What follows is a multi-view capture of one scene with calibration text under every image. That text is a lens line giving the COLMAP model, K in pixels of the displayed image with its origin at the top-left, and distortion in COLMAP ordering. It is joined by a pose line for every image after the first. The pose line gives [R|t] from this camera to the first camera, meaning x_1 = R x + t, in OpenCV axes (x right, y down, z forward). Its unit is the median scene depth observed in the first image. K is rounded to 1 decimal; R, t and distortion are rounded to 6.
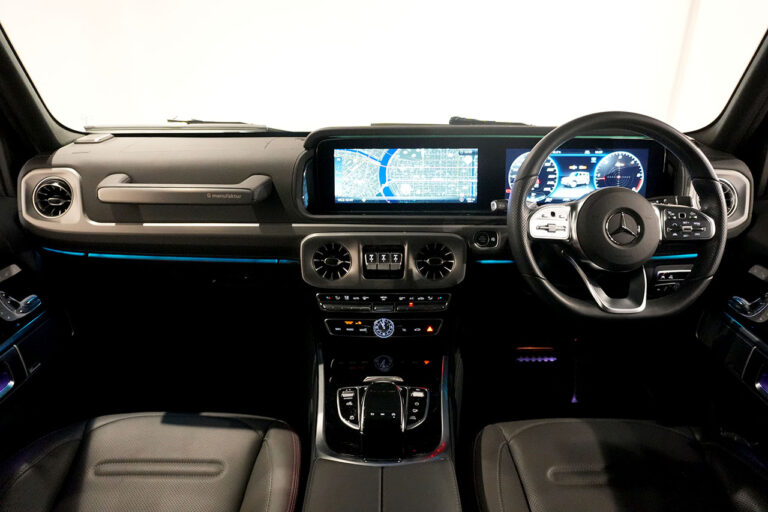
lens RADIAL K [[518.9, 0, 385.3], [0, 518.9, 255.4], [0, 0, 1]] dist [-0.012342, -0.008941]
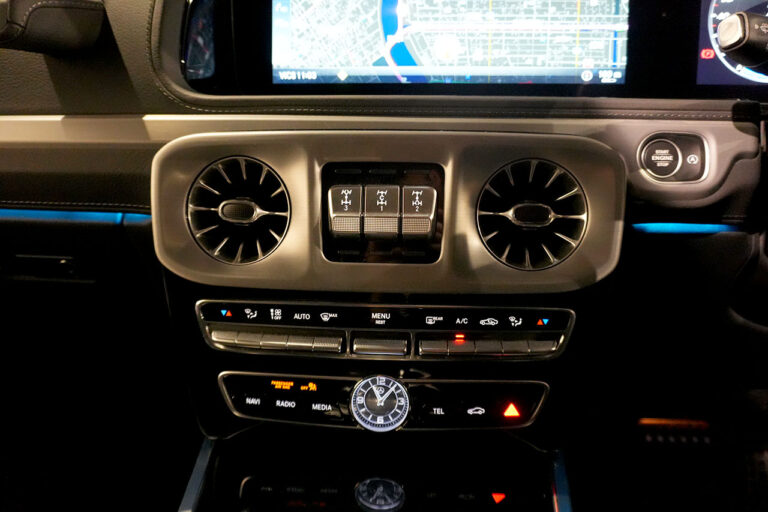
lens RADIAL K [[518.9, 0, 380.9], [0, 518.9, 258.3], [0, 0, 1]] dist [-0.012342, -0.008941]
pose [[0.998112, 0.018469, -0.058581, 0.016268], [-0.020823, 0.998989, -0.039836, 0.055663], [0.057786, 0.040981, 0.997488, 0.645695]]
